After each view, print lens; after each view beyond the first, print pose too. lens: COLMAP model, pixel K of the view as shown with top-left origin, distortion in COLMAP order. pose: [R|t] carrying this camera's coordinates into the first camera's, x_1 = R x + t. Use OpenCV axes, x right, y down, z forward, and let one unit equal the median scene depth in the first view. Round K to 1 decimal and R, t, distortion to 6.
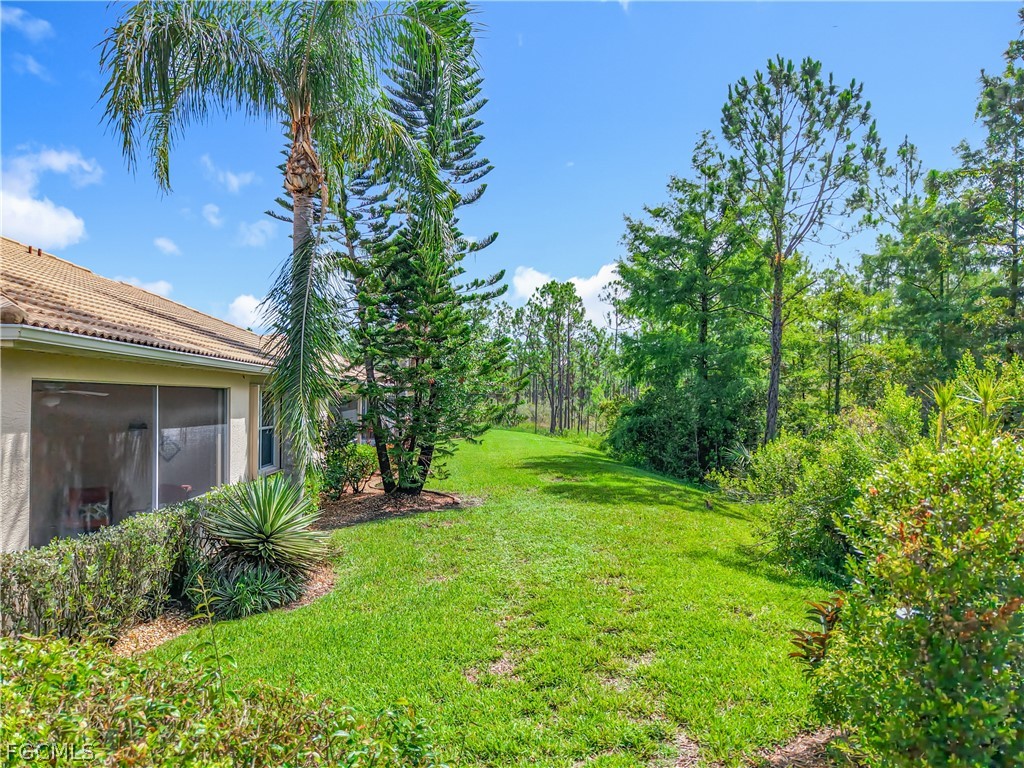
lens RADIAL K [[680.7, 0, 512.2], [0, 680.7, 411.8], [0, 0, 1]] dist [0.006531, -0.004705]
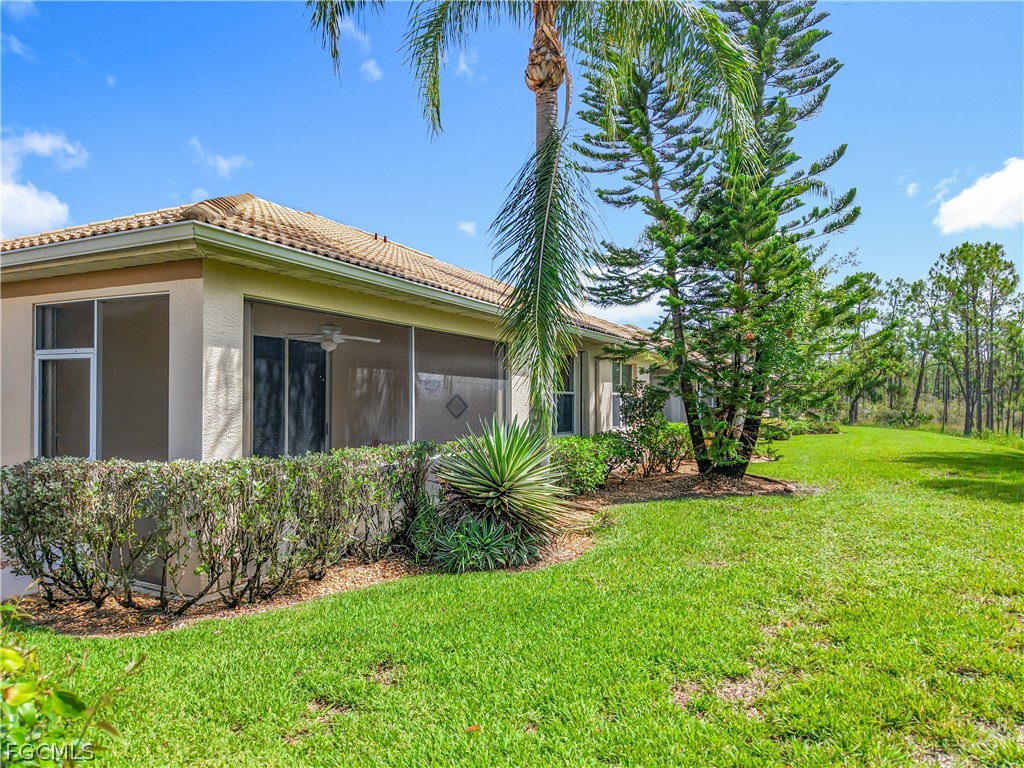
lens RADIAL K [[680.7, 0, 512.2], [0, 680.7, 411.8], [0, 0, 1]] dist [0.006531, -0.004705]
pose [[0.856791, 0.000438, -0.515664, 0.054590], [-0.005964, 0.999941, -0.009059, 0.051929], [0.515630, 0.010838, 0.856743, 0.145234]]
